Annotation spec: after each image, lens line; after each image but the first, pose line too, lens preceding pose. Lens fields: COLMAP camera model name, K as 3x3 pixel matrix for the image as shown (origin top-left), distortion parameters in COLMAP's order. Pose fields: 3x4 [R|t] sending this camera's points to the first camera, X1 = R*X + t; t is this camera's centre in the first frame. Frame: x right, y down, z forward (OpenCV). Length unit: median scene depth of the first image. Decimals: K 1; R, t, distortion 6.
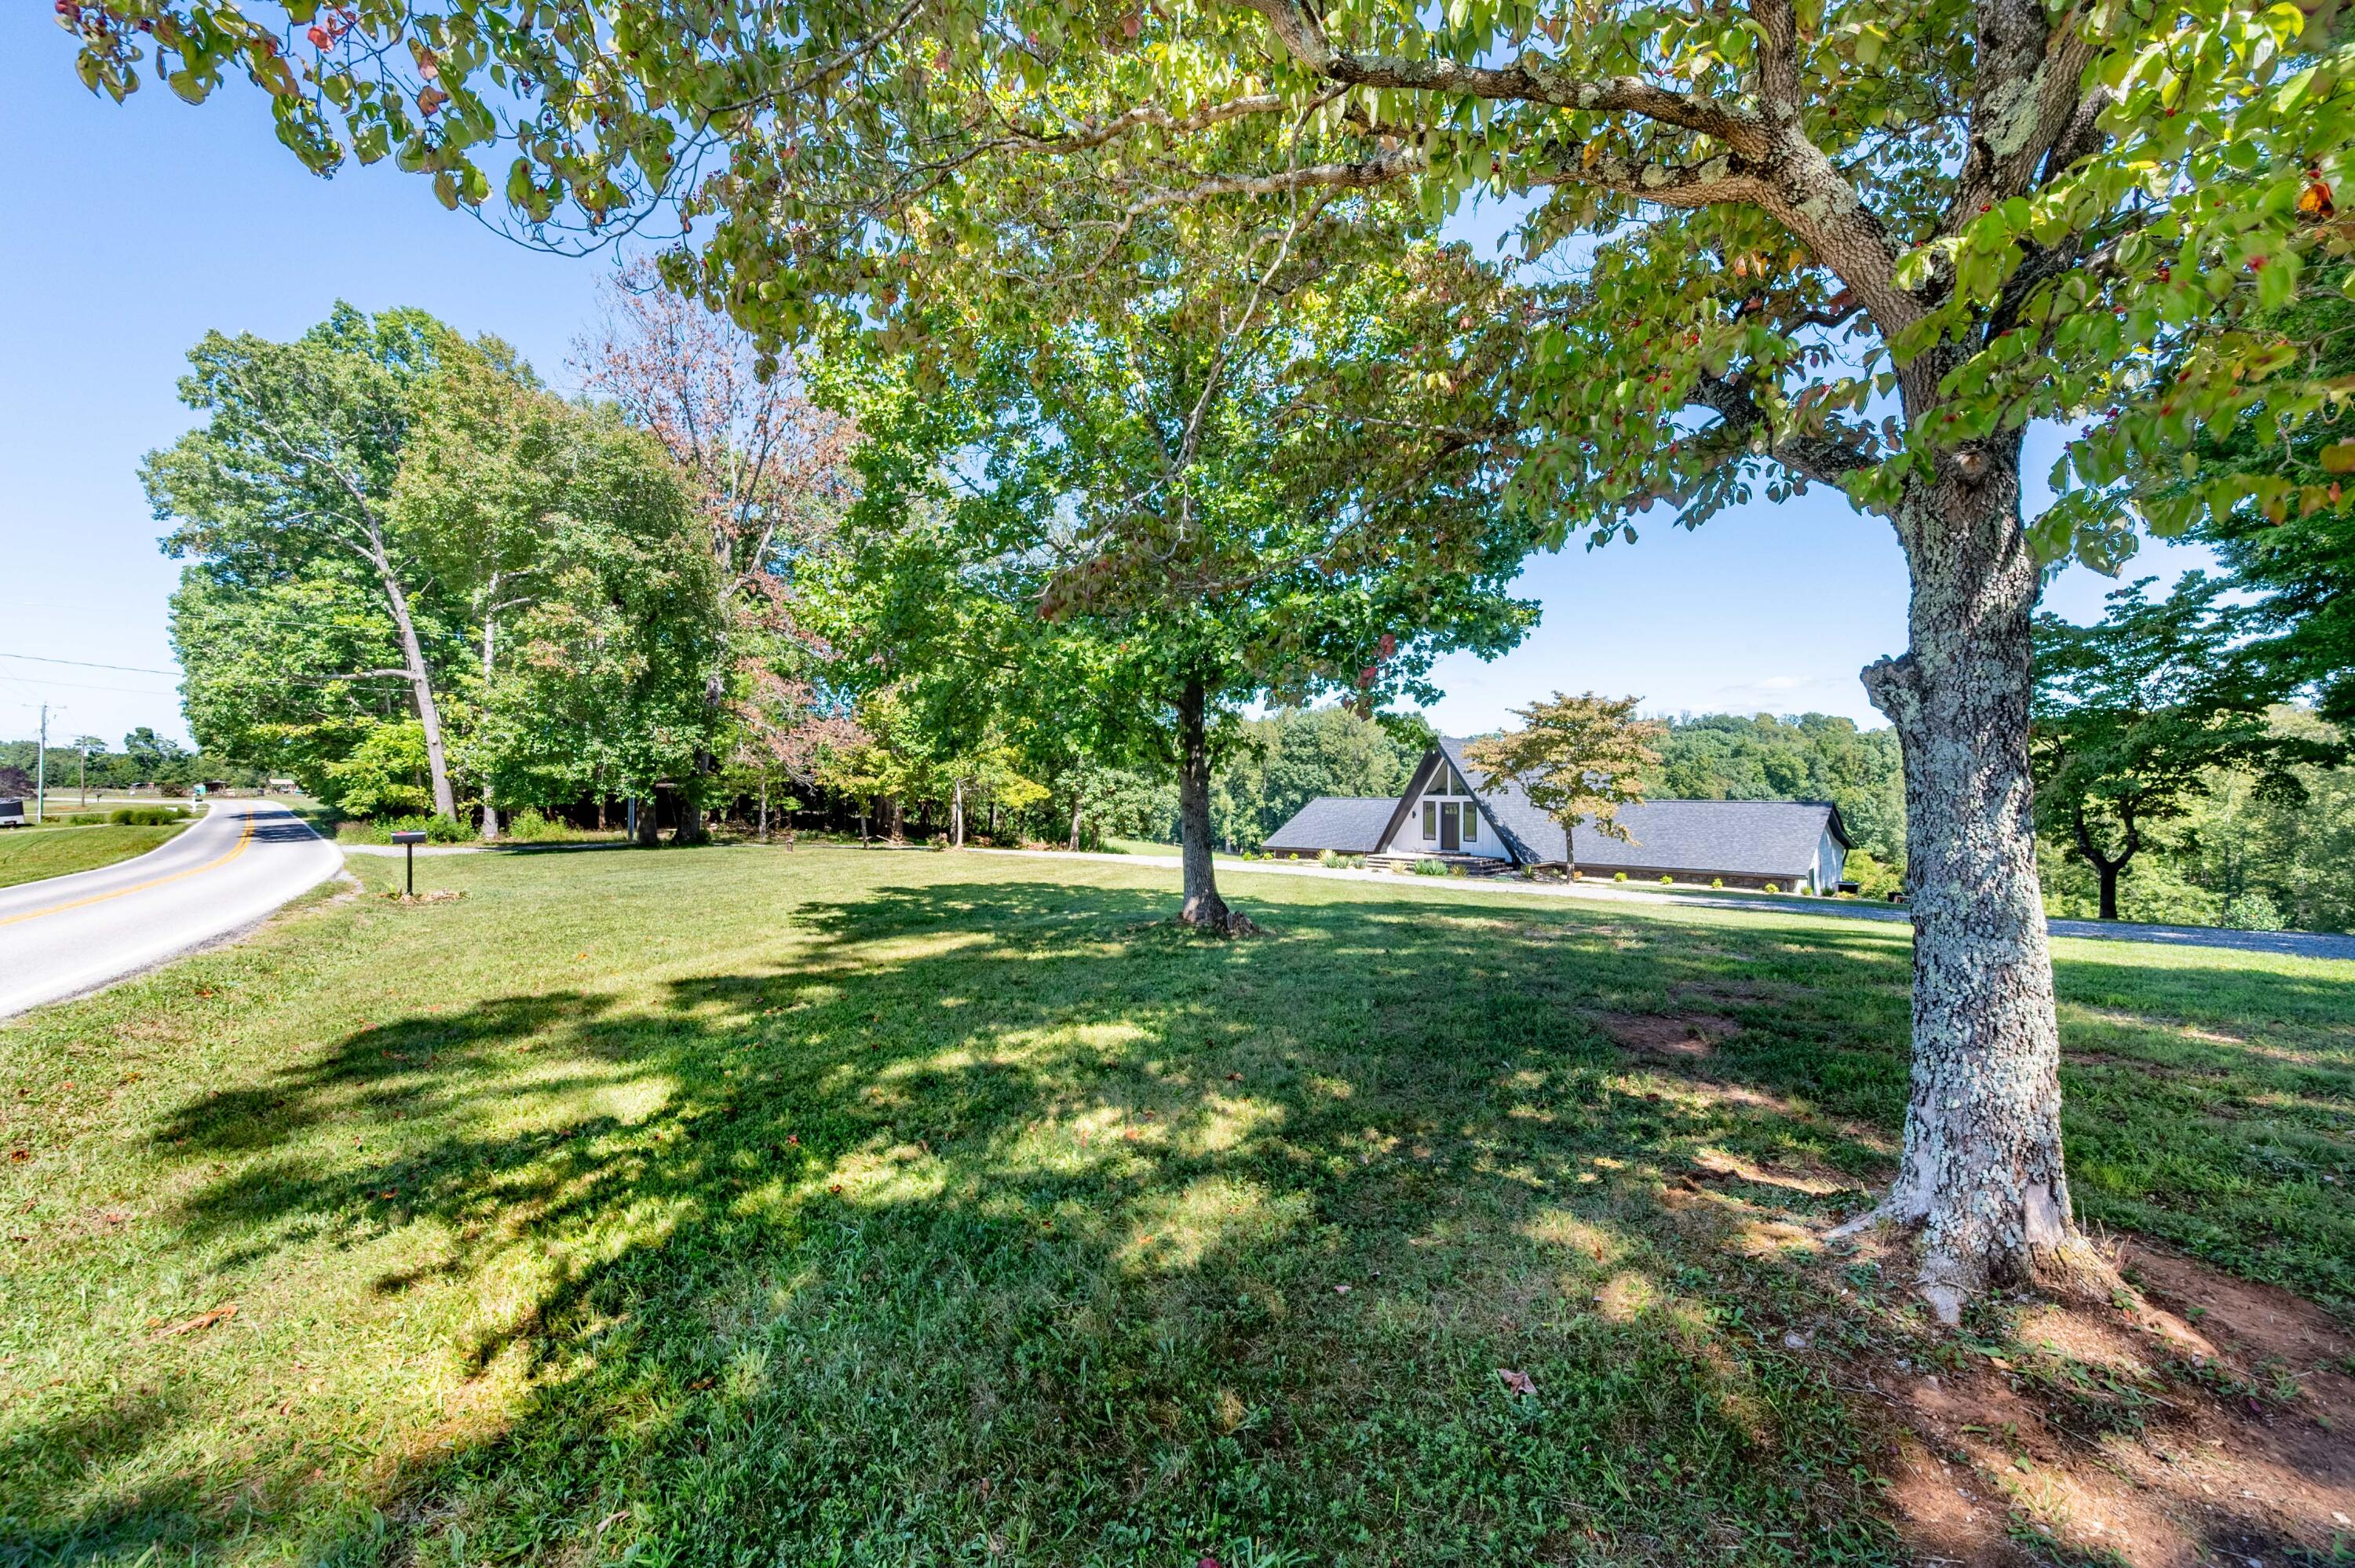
lens RADIAL K [[924.8, 0, 1175.0], [0, 924.8, 796.4], [0, 0, 1]] dist [-0.002376, -0.000125]
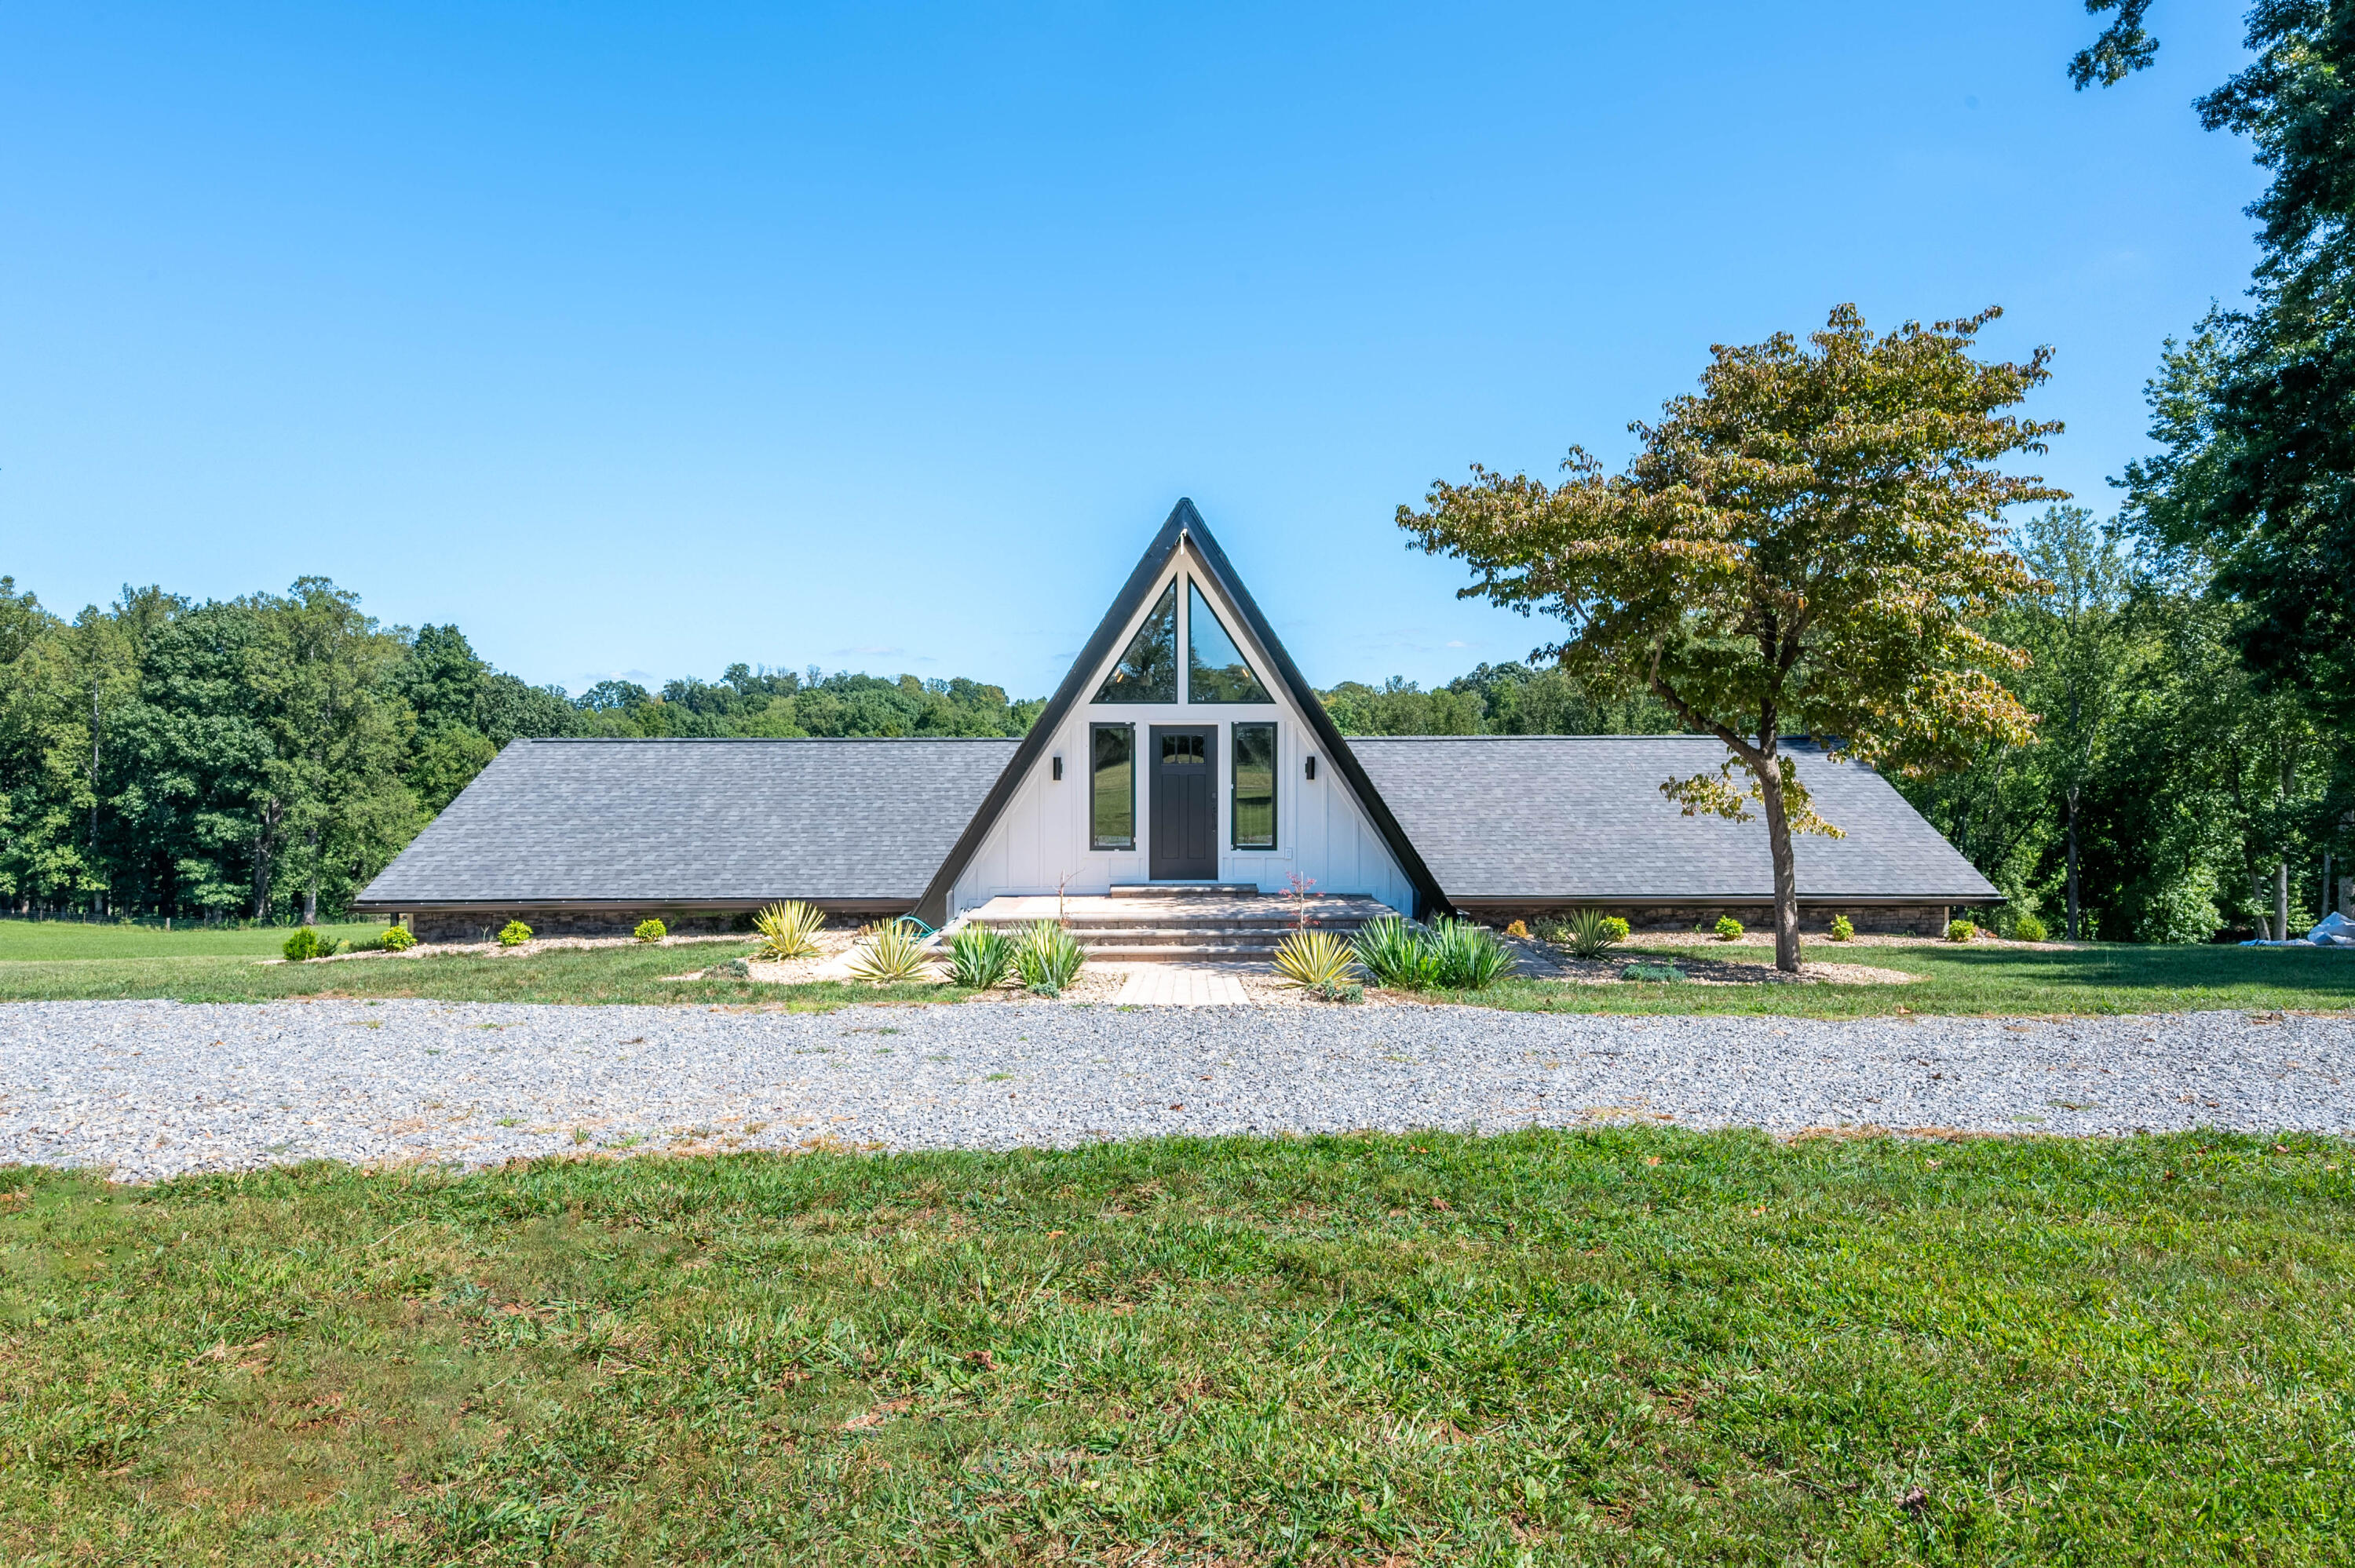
lens RADIAL K [[1393.3, 0, 1186.5], [0, 1393.3, 778.4], [0, 0, 1]] dist [-0.011264, 0.006080]
pose [[0.707084, -0.001715, 0.707127, -0.023908], [0.008070, 0.999952, -0.005644, 0.020752], [-0.707083, 0.009697, 0.707064, 0.524395]]
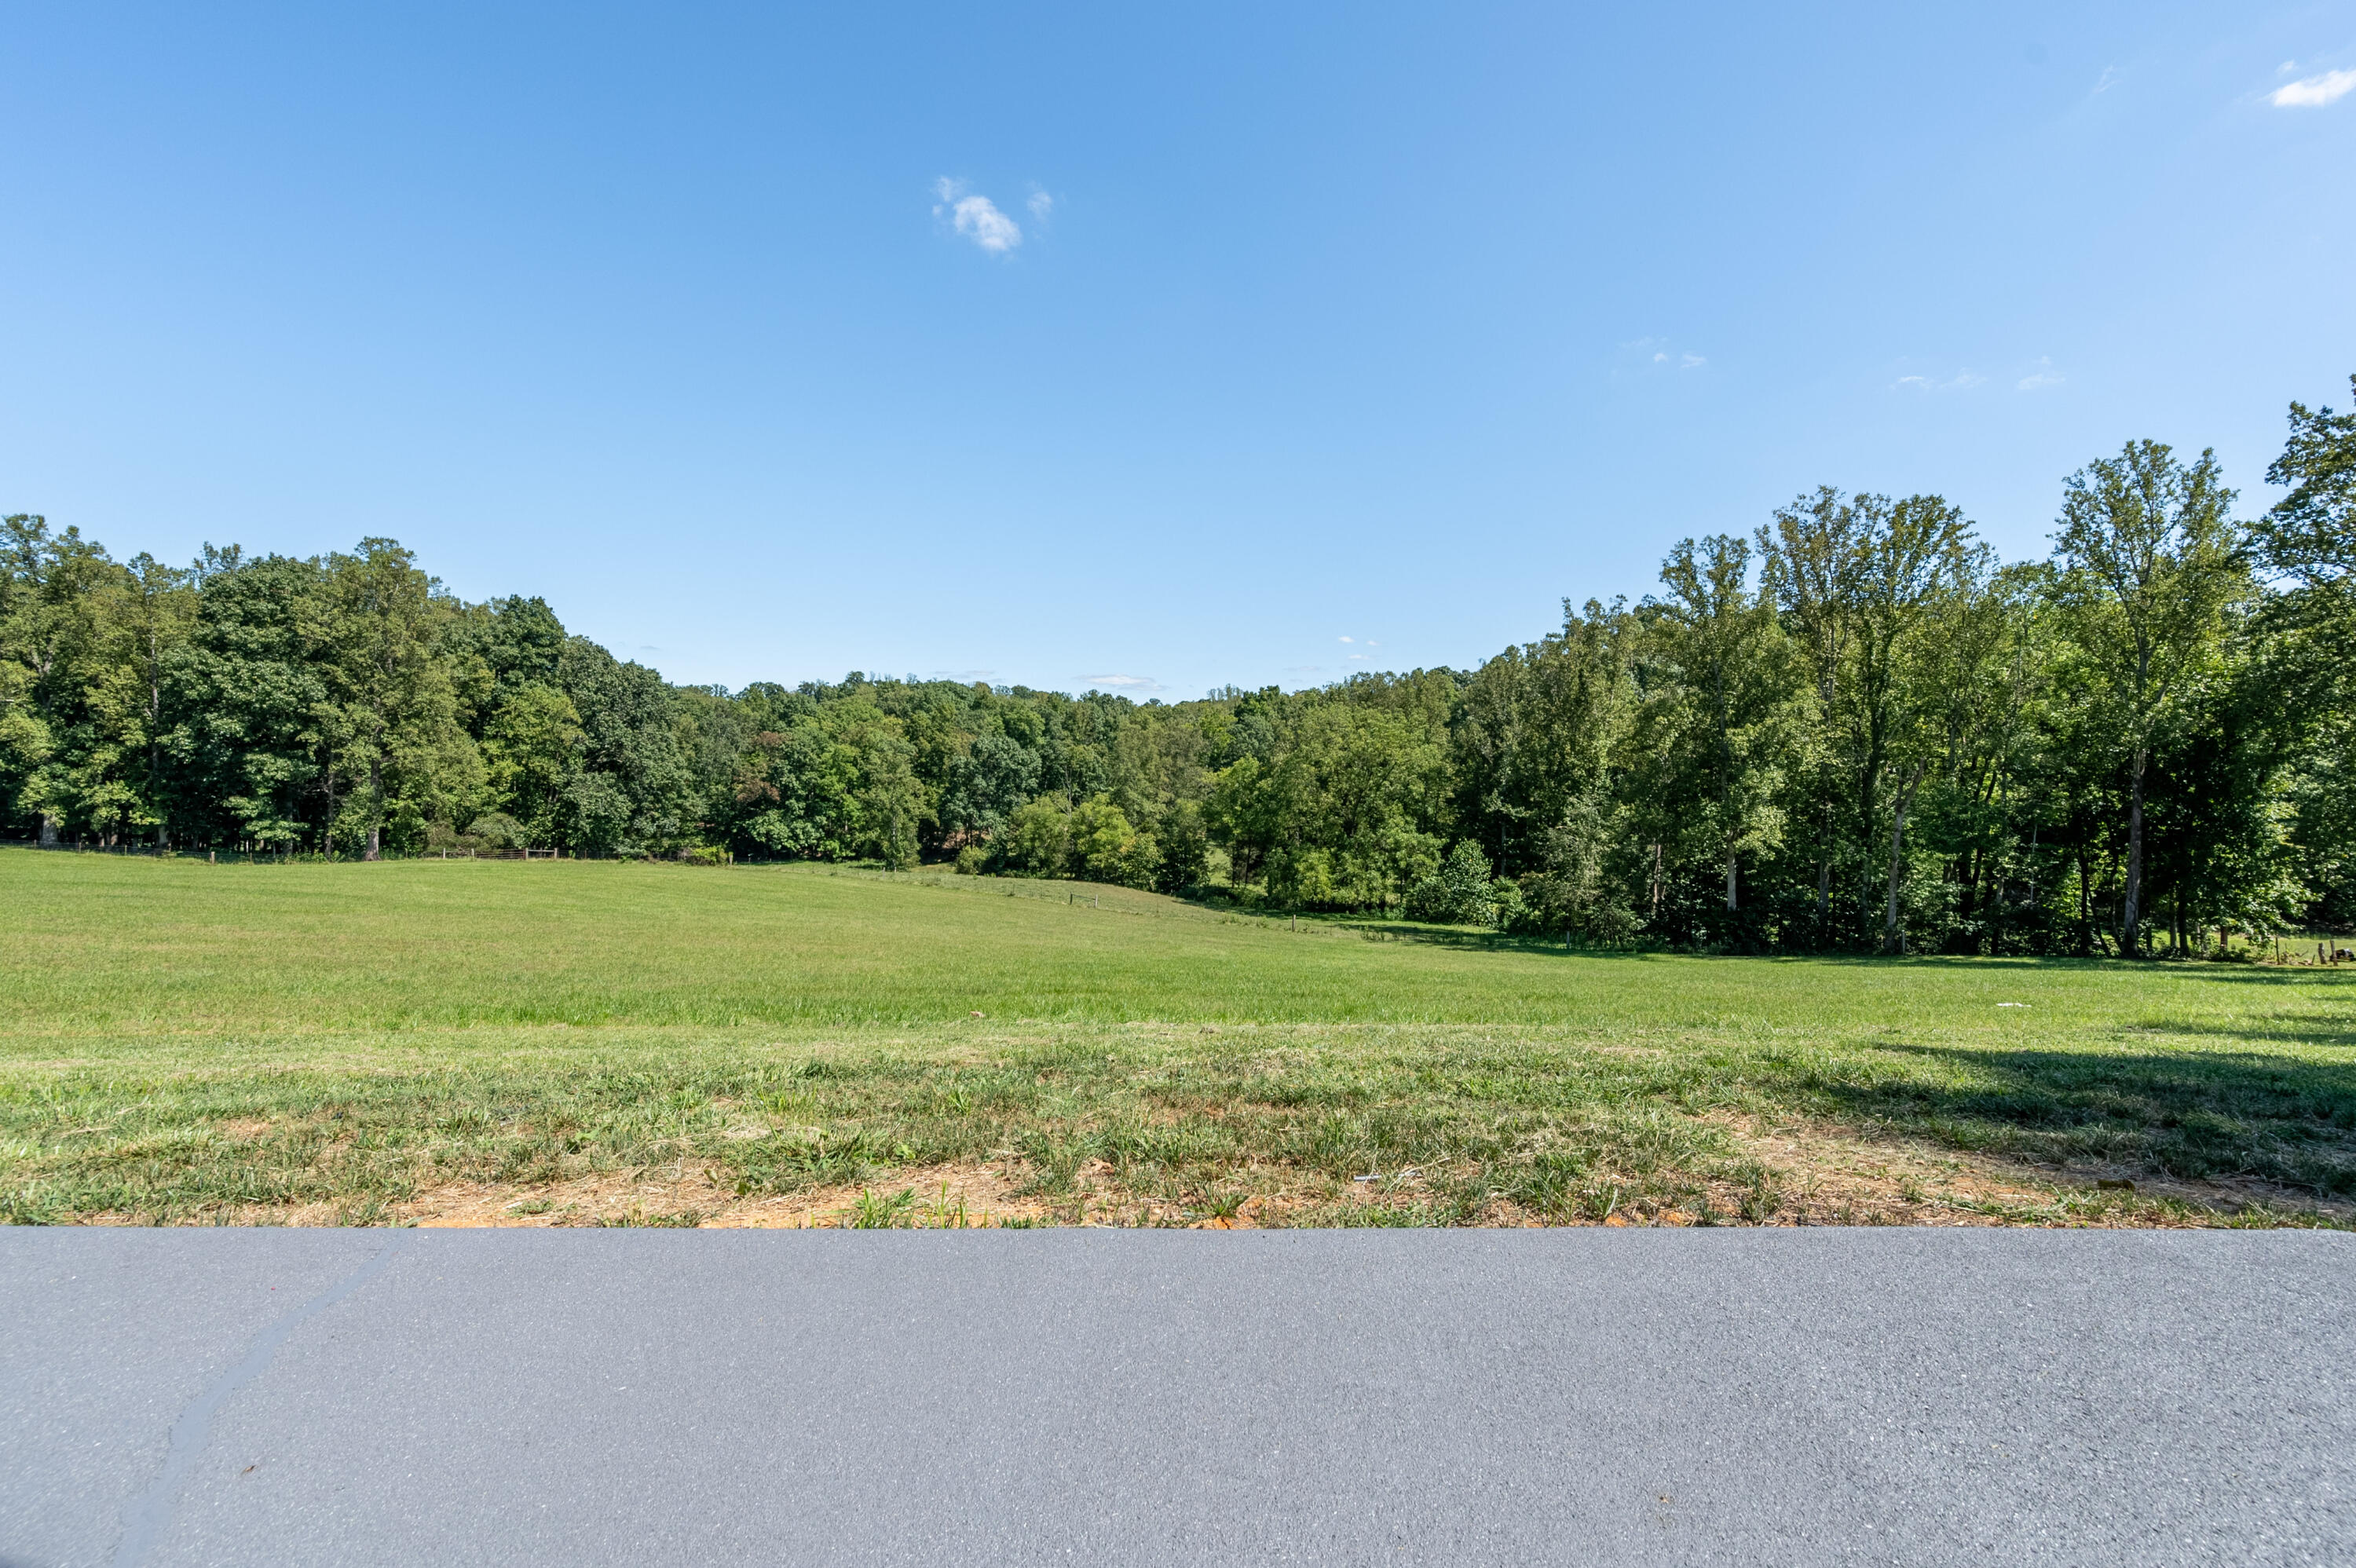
lens RADIAL K [[961.2, 0, 1185.7], [0, 961.2, 782.4], [0, 0, 1]] dist [-0.003477, 0.000028]
pose [[0.704689, -0.002296, 0.709513, 0.463564], [-0.008466, 0.999896, 0.011644, 0.075980], [-0.709466, -0.014212, 0.704596, 1.021058]]
